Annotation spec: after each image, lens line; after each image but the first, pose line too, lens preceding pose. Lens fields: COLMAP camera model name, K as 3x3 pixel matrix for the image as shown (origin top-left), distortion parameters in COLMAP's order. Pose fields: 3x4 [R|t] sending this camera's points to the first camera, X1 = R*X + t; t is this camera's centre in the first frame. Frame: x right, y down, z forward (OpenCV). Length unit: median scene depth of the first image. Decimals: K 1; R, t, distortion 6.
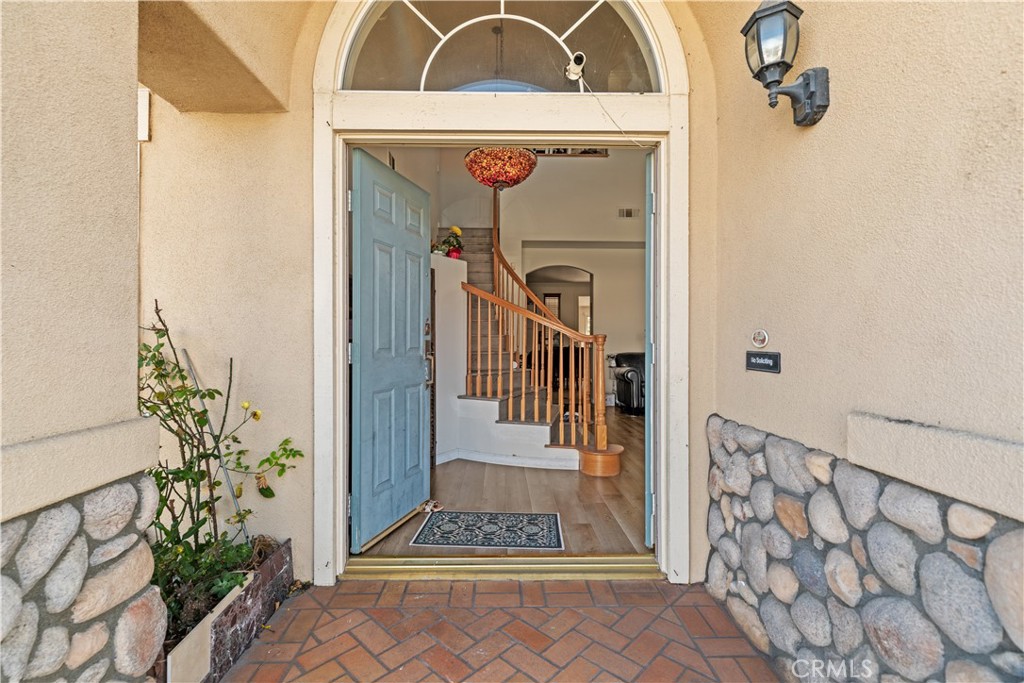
lens RADIAL K [[459.8, 0, 509.8], [0, 459.8, 336.9], [0, 0, 1]] dist [0.012257, -0.000761]
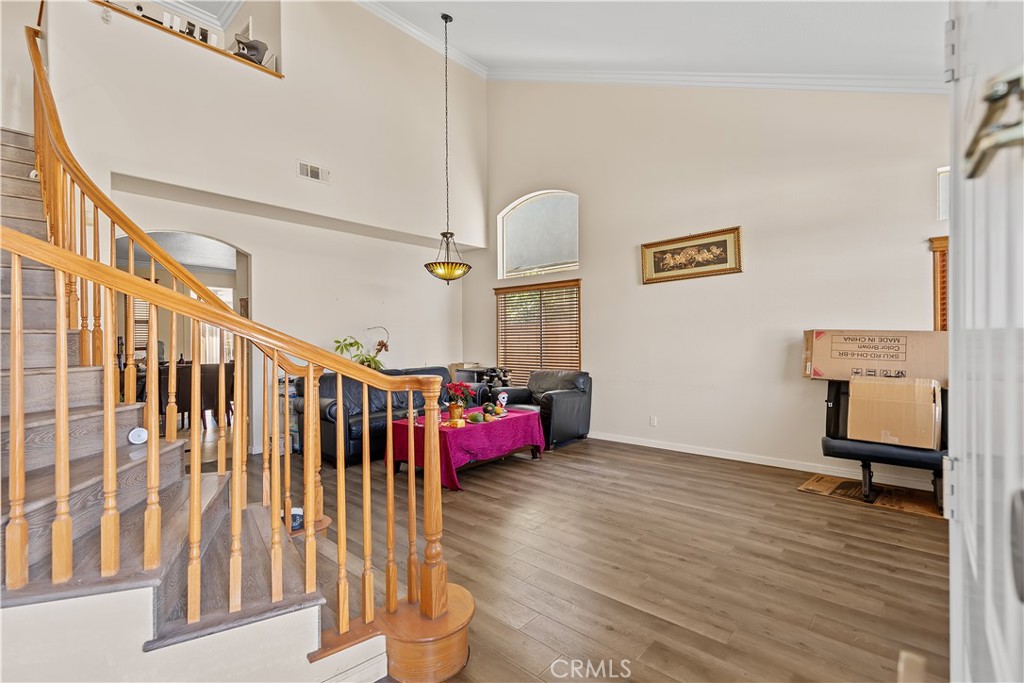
lens RADIAL K [[459.8, 0, 509.8], [0, 459.8, 336.9], [0, 0, 1]] dist [0.012257, -0.000761]
pose [[0.672615, -0.003818, 0.739983, -0.102152], [-0.001918, 0.999974, 0.006904, -0.050354], [-0.739990, -0.006063, 0.672590, 0.563116]]
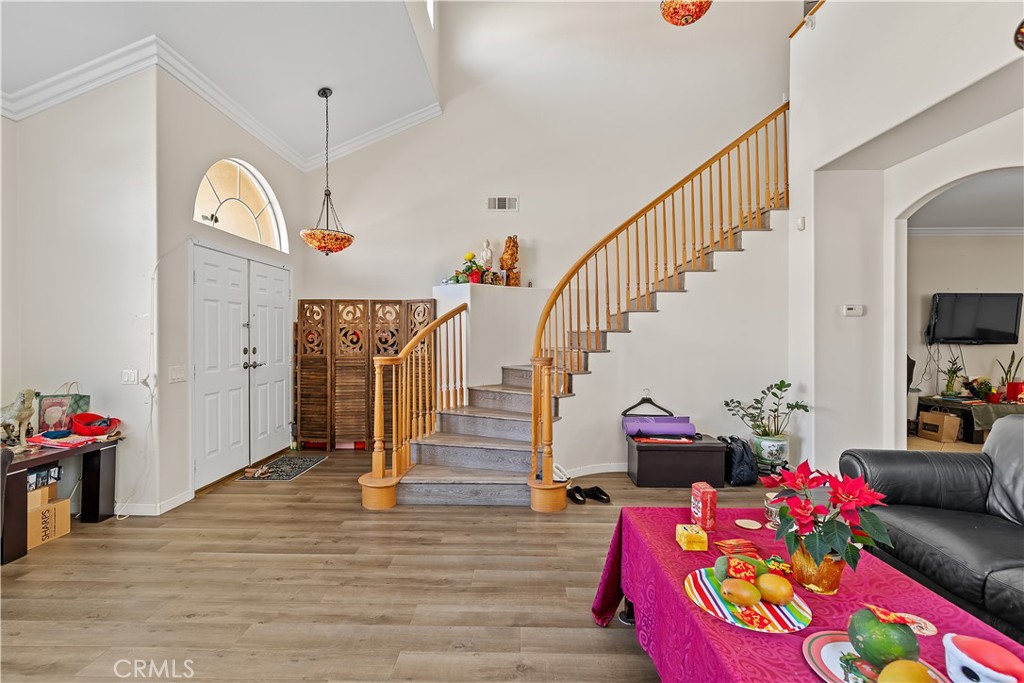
lens RADIAL K [[459.8, 0, 509.8], [0, 459.8, 336.9], [0, 0, 1]] dist [0.012257, -0.000761]
pose [[-0.026436, 0.001823, -0.999649, 0.957673], [0.017955, 0.999838, 0.001349, -0.045362], [0.999489, -0.017913, -0.026464, 1.146173]]
